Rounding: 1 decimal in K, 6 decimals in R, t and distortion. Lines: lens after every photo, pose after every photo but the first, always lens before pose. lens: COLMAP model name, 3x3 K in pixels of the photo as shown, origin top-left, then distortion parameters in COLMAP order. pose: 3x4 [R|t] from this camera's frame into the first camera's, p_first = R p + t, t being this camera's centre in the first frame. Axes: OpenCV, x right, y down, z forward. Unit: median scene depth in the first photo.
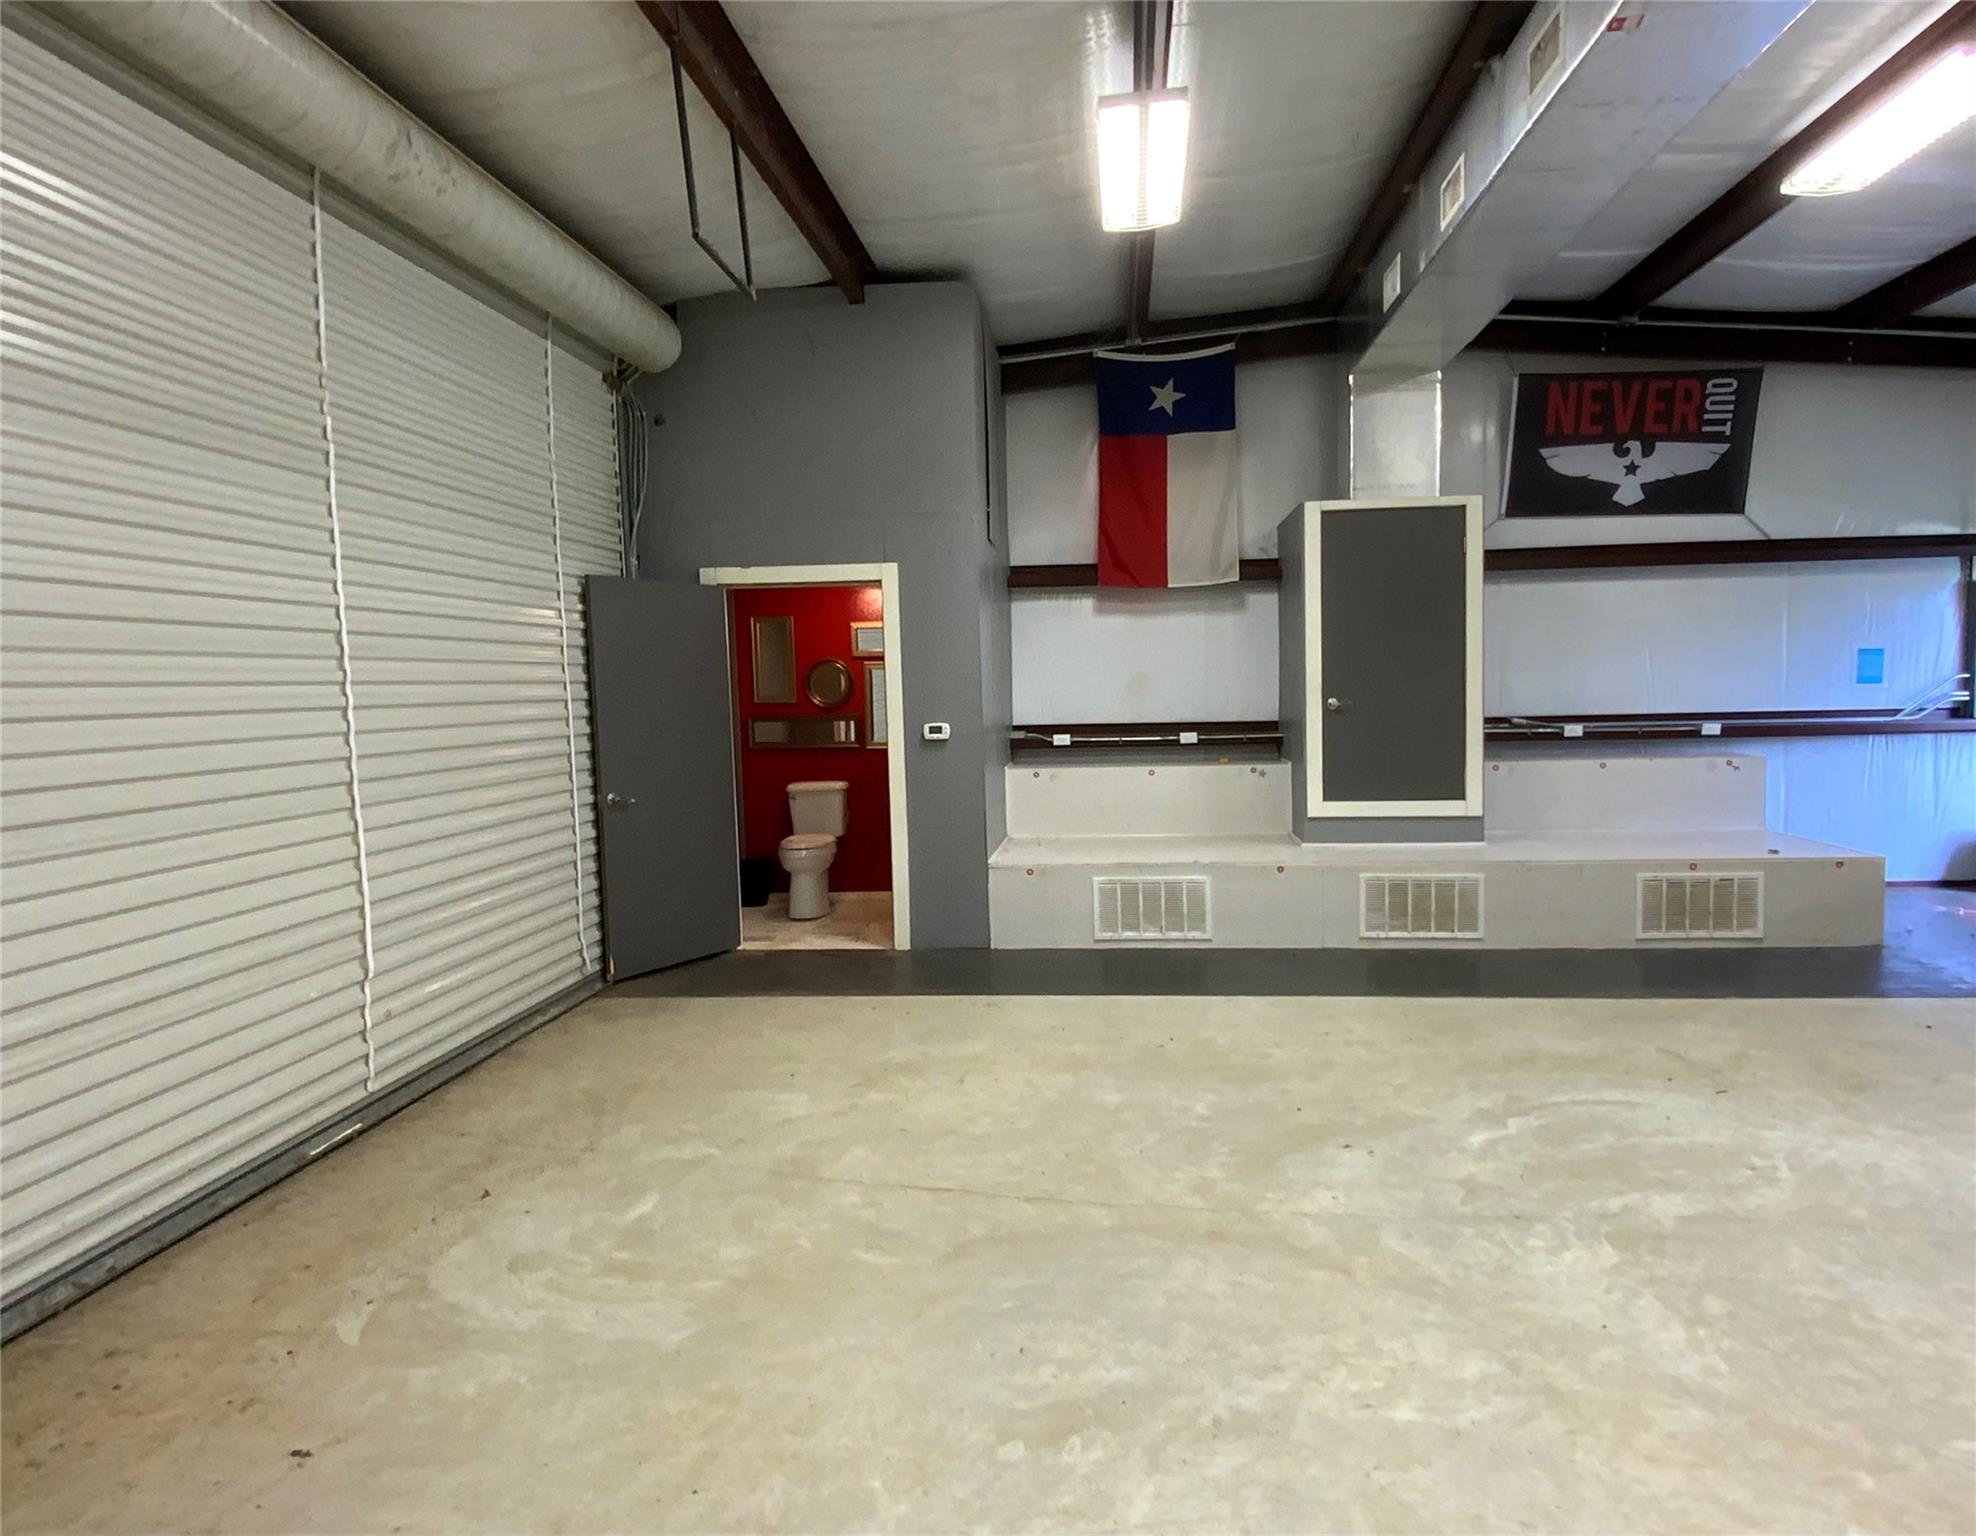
lens RADIAL K [[1190.7, 0, 1006.6], [0, 1190.7, 784.5], [0, 0, 1]] dist [-0.002524, 0.000128]
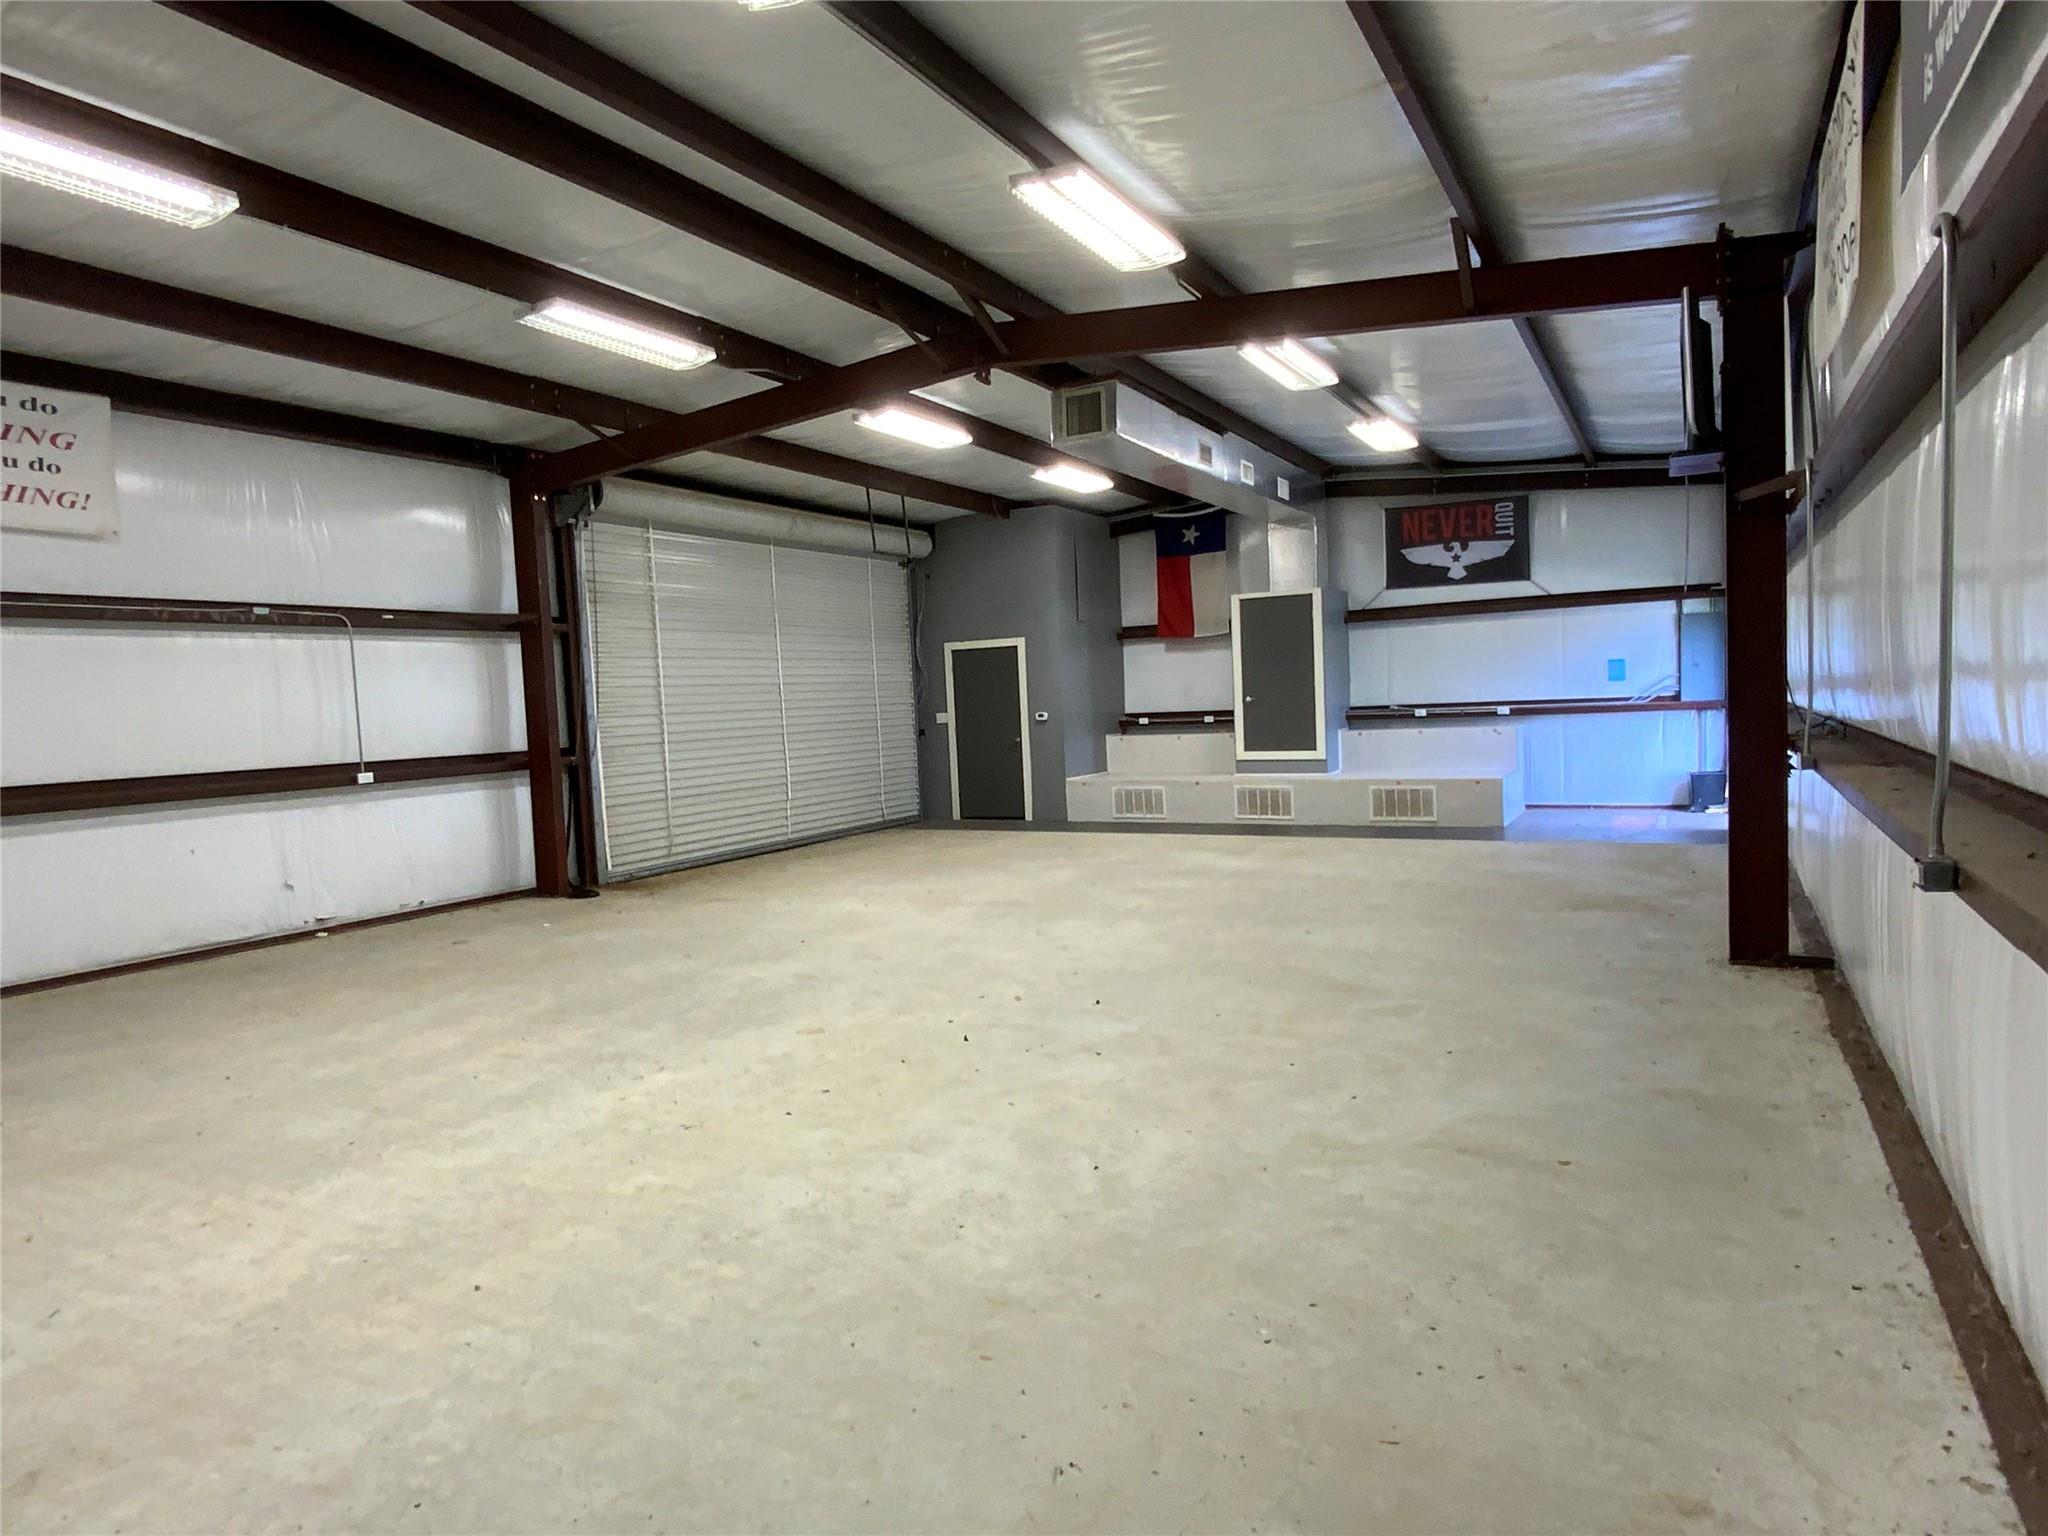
lens RADIAL K [[1205.6, 0, 1011.4], [0, 1205.6, 761.0], [0, 0, 1]] dist [0.004949, -0.000857]
pose [[0.914250, 0.003772, -0.405132, 0.706159], [-0.010578, 0.999838, -0.014562, 0.061223], [0.405012, 0.017599, 0.914142, -0.904543]]
